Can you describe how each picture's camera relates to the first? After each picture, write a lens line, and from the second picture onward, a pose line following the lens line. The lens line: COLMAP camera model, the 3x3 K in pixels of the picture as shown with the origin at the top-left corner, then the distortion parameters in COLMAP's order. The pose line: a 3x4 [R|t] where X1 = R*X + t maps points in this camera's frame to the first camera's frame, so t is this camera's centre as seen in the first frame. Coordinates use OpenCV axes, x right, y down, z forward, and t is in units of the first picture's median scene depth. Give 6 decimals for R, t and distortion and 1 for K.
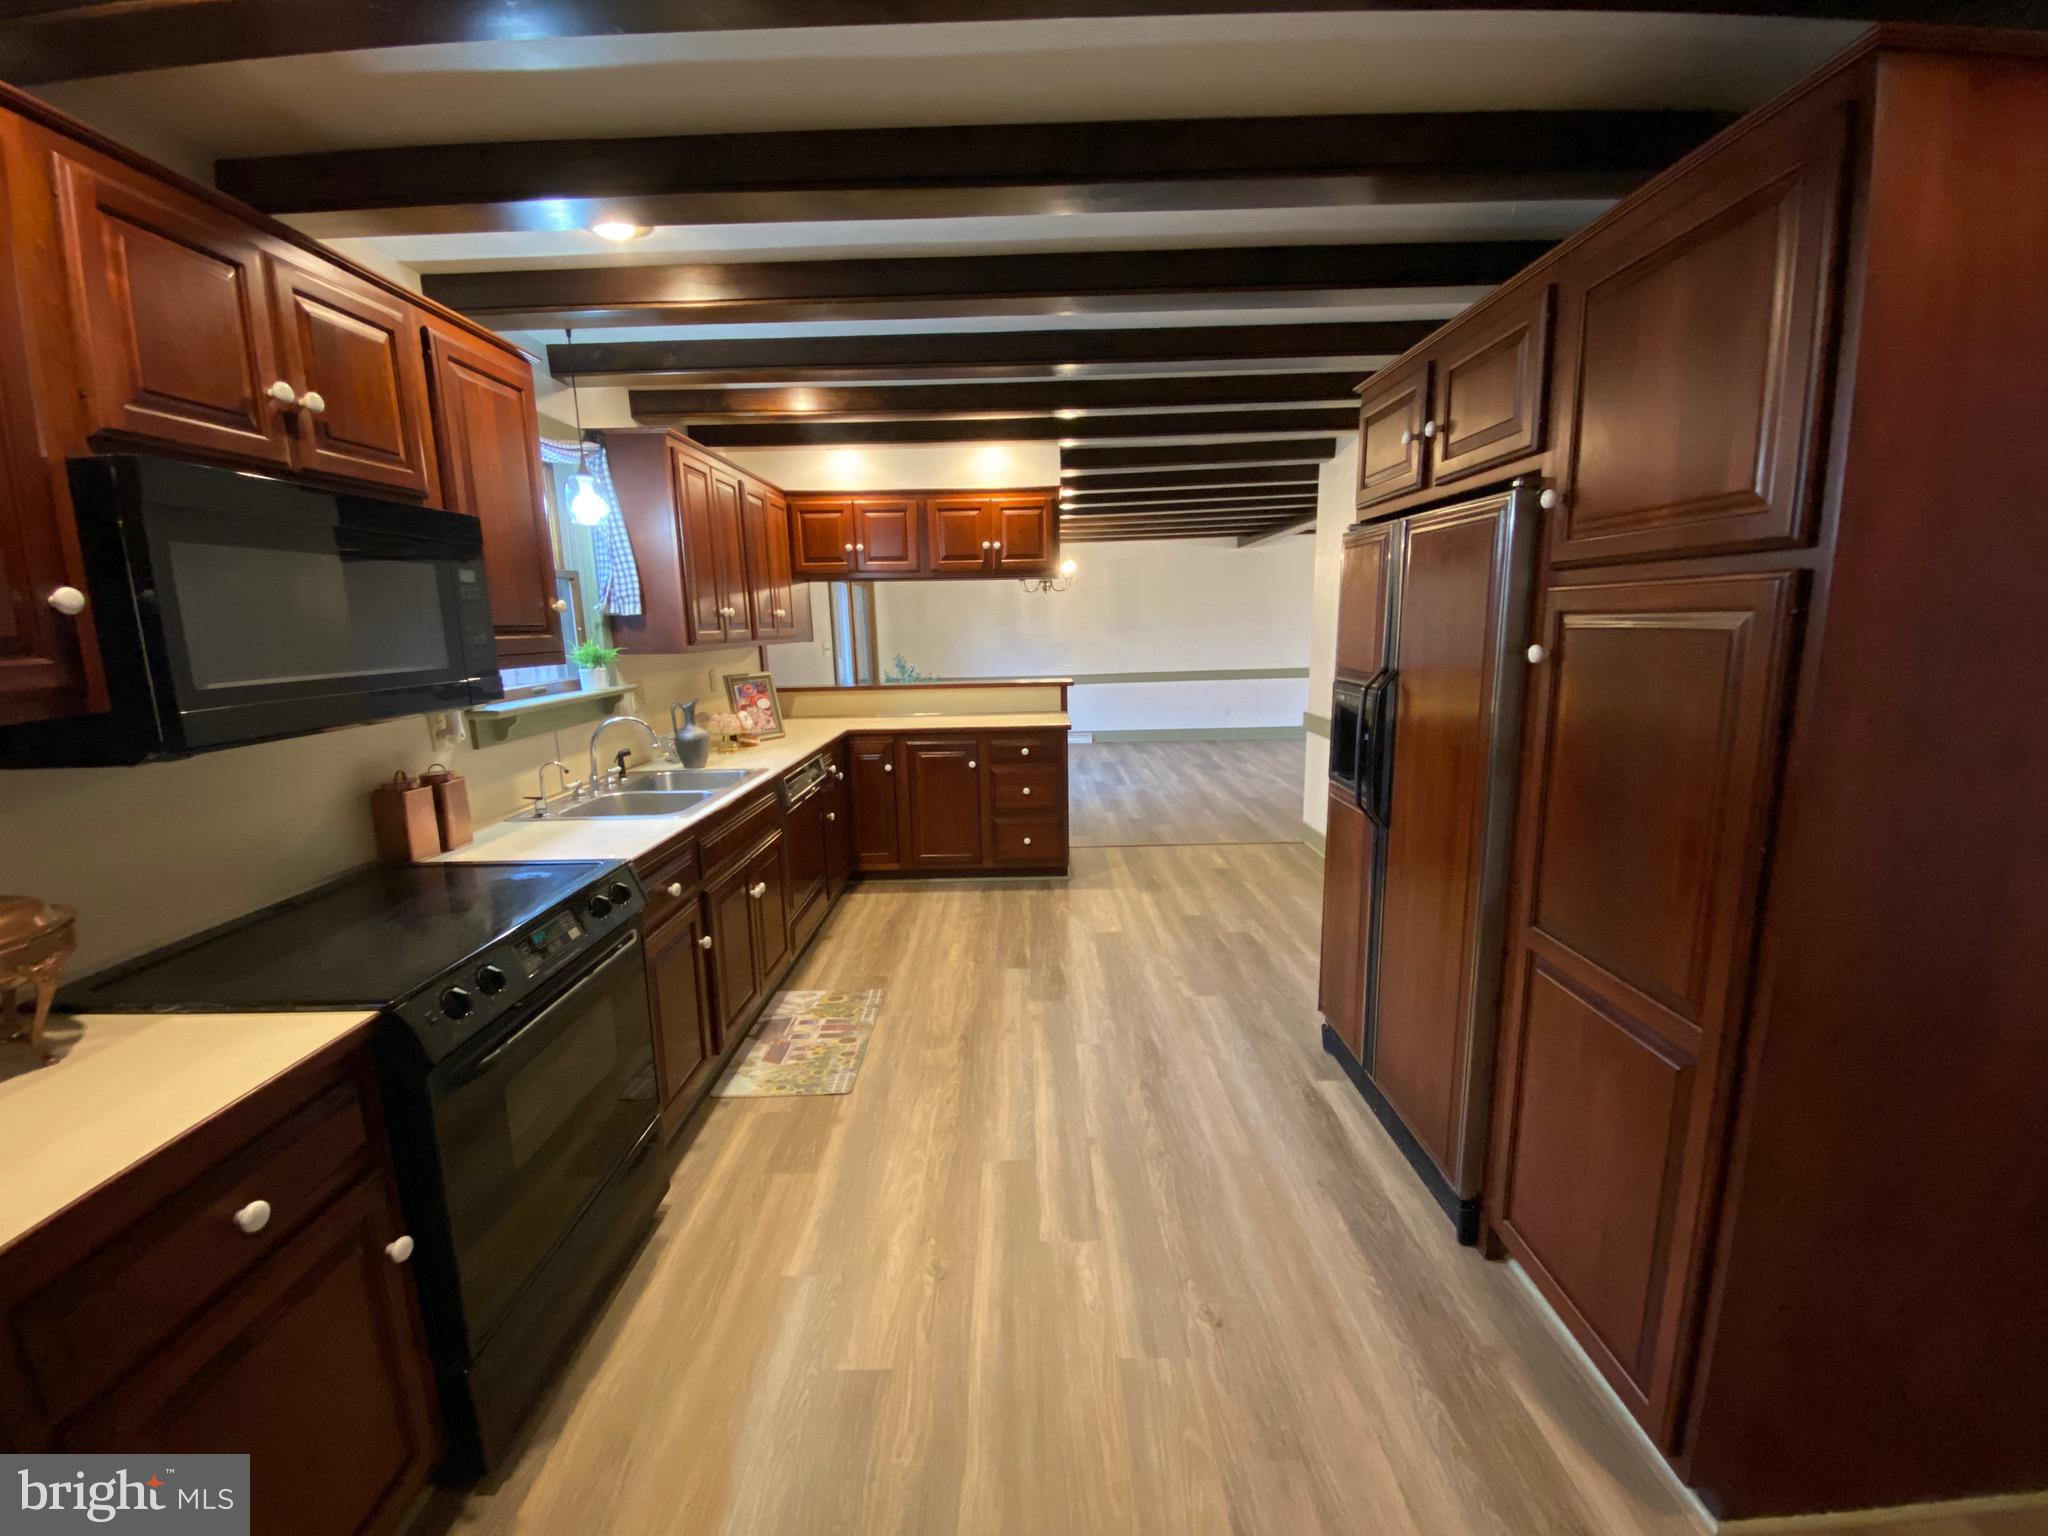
lens RADIAL K [[821.5, 0, 1019.5], [0, 821.5, 763.1], [0, 0, 1]] dist [0.037587, -0.025193]
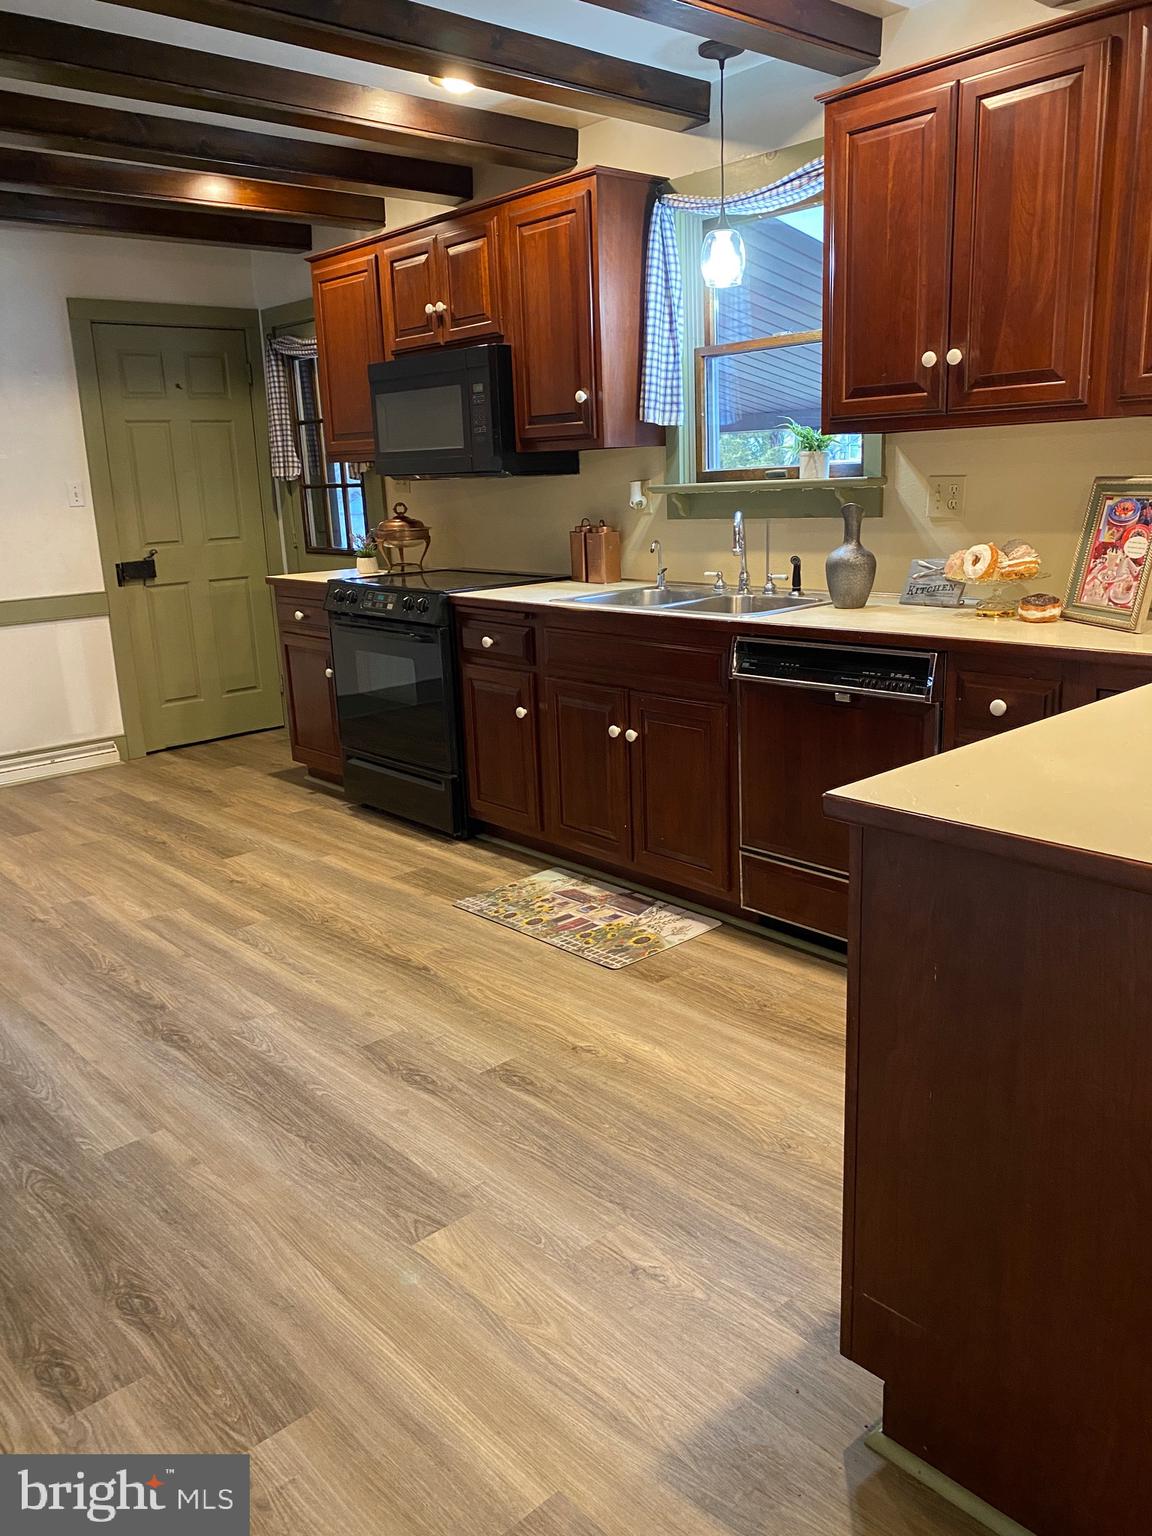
lens RADIAL K [[1170.8, 0, 570.9], [0, 1170.8, 751.8], [0, 0, 1]] dist [0.121351, -0.209680]
pose [[-0.742243, 0.208458, -0.636883, 0.460295], [-0.058751, 0.926485, 0.371718, -0.253804], [0.667550, 0.313323, -0.675430, 1.680322]]
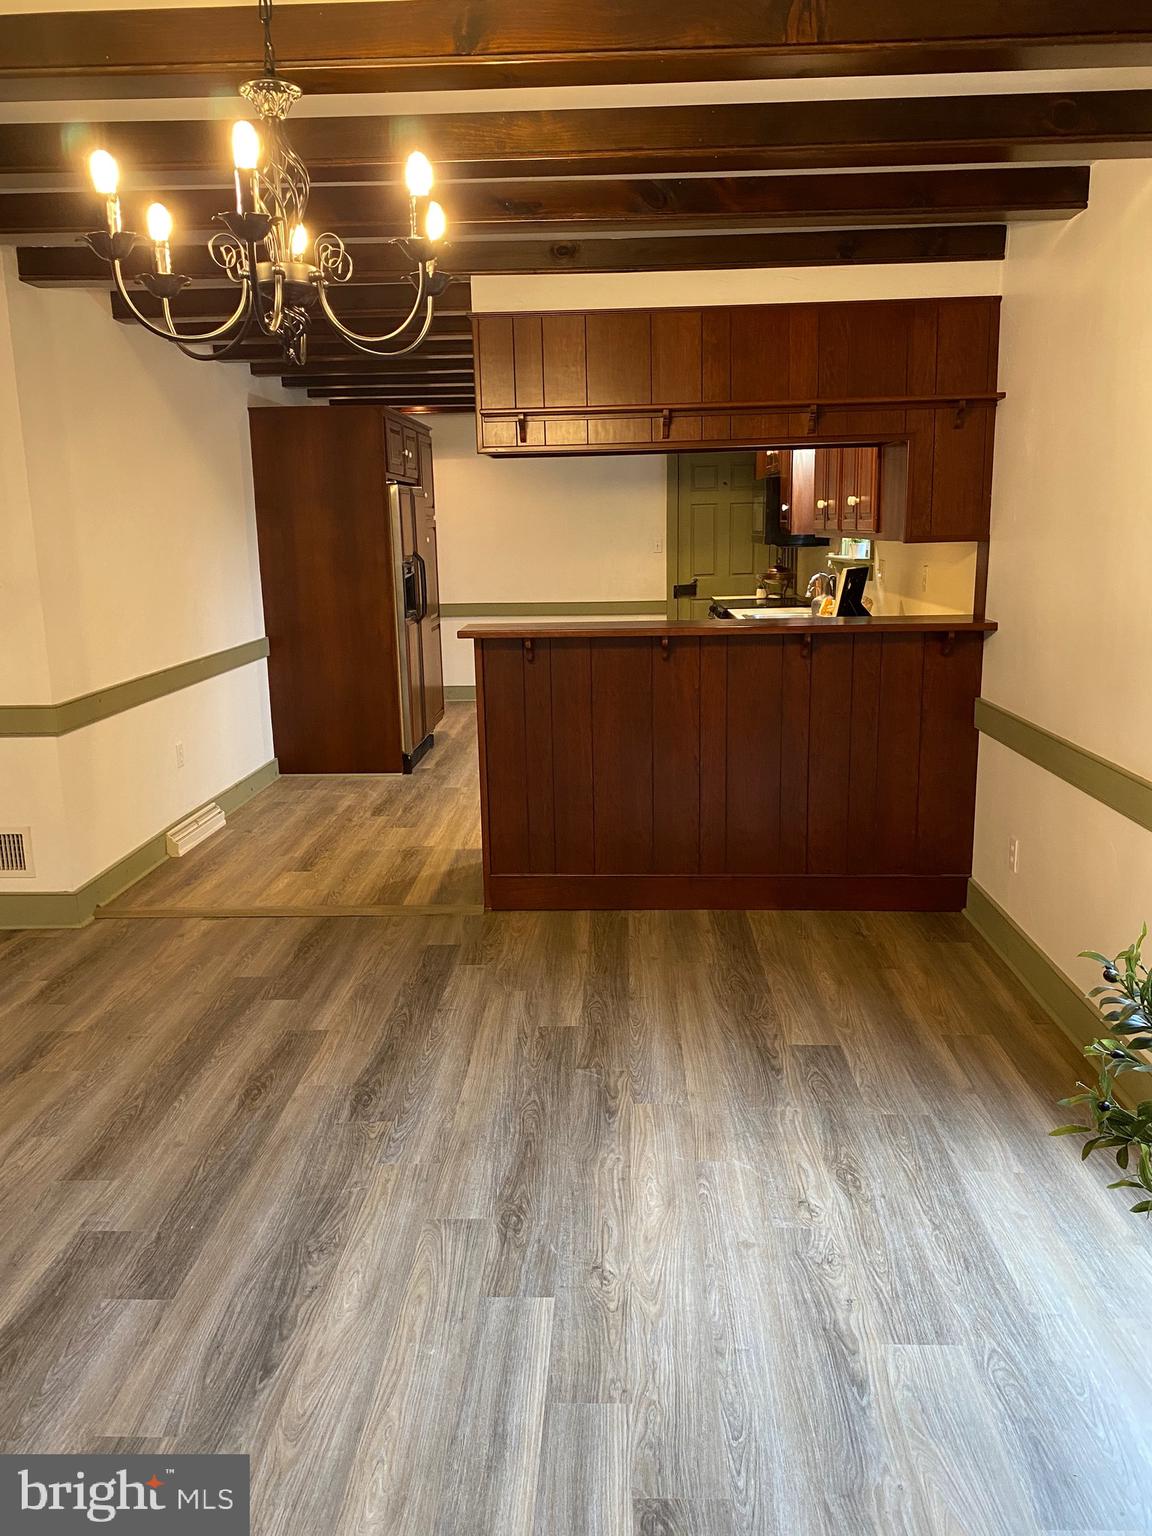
lens RADIAL K [[1179.1, 0, 585.3], [0, 1179.1, 760.3], [0, 0, 1]] dist [-0.026060, 0.045552]
pose [[-0.998675, 0.038634, 0.033992, -0.080733], [0.048283, 0.931984, 0.359268, -0.516028], [-0.017800, 0.360434, -0.932615, 3.025700]]
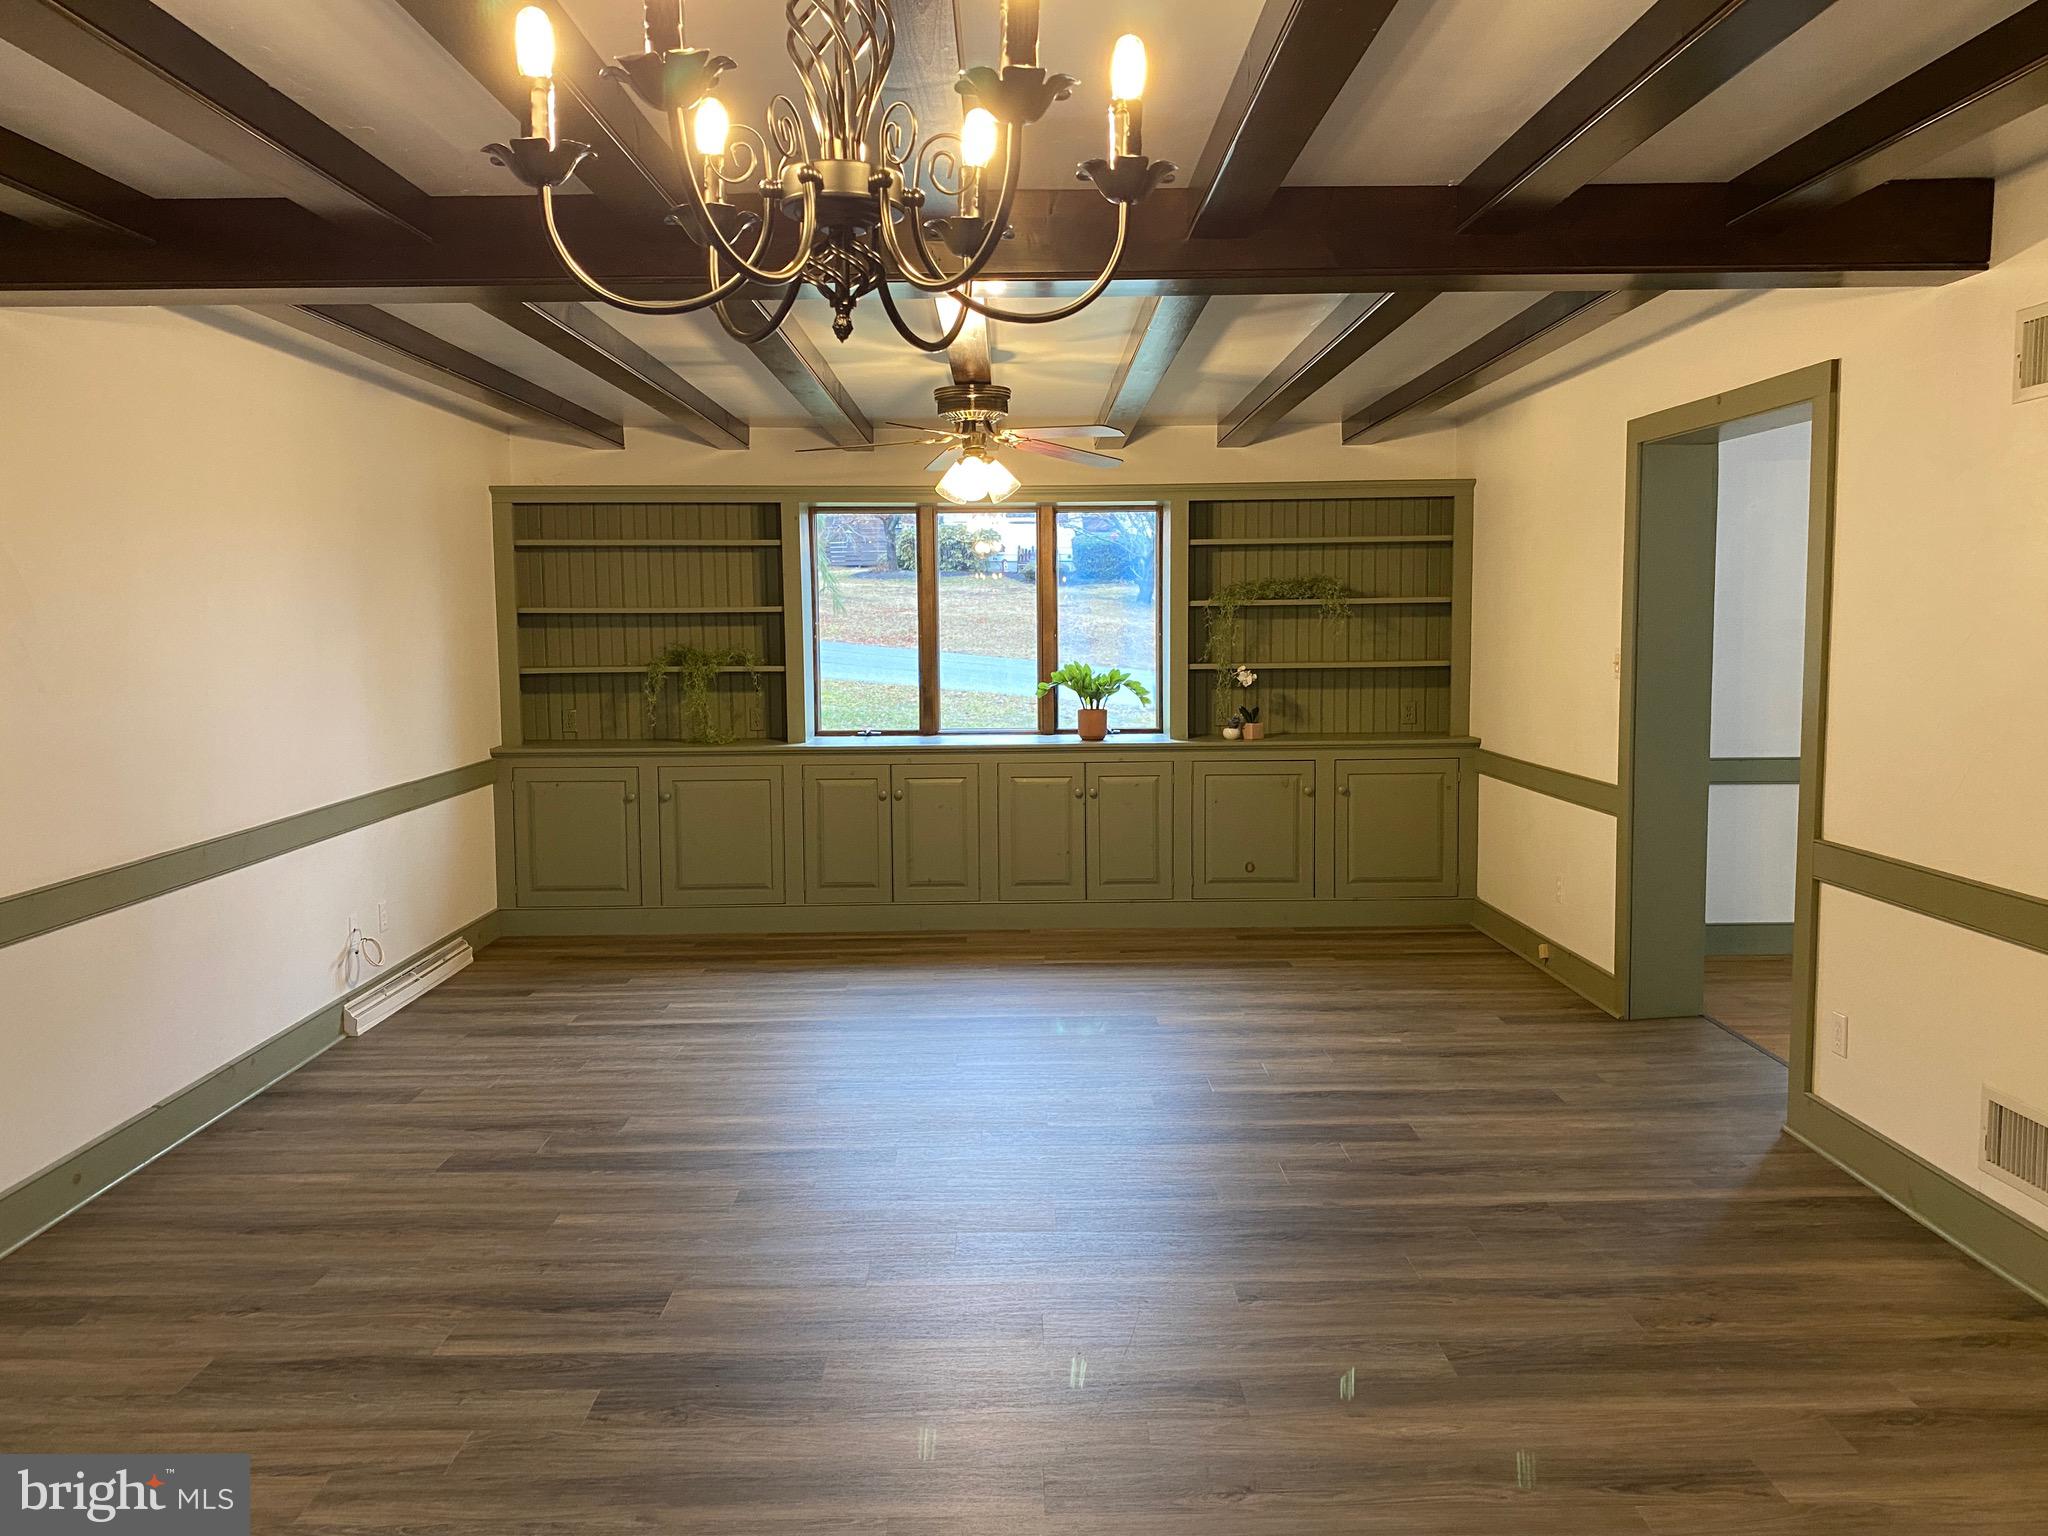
lens RADIAL K [[1572.1, 0, 1024.8], [0, 1572.1, 757.0], [0, 0, 1]] dist [-0.026060, 0.045552]
pose [[-0.022554, -0.064487, 0.997664, -0.350816], [0.177682, 0.981772, 0.067476, -0.407043], [-0.983830, 0.178788, -0.010684, 2.405257]]
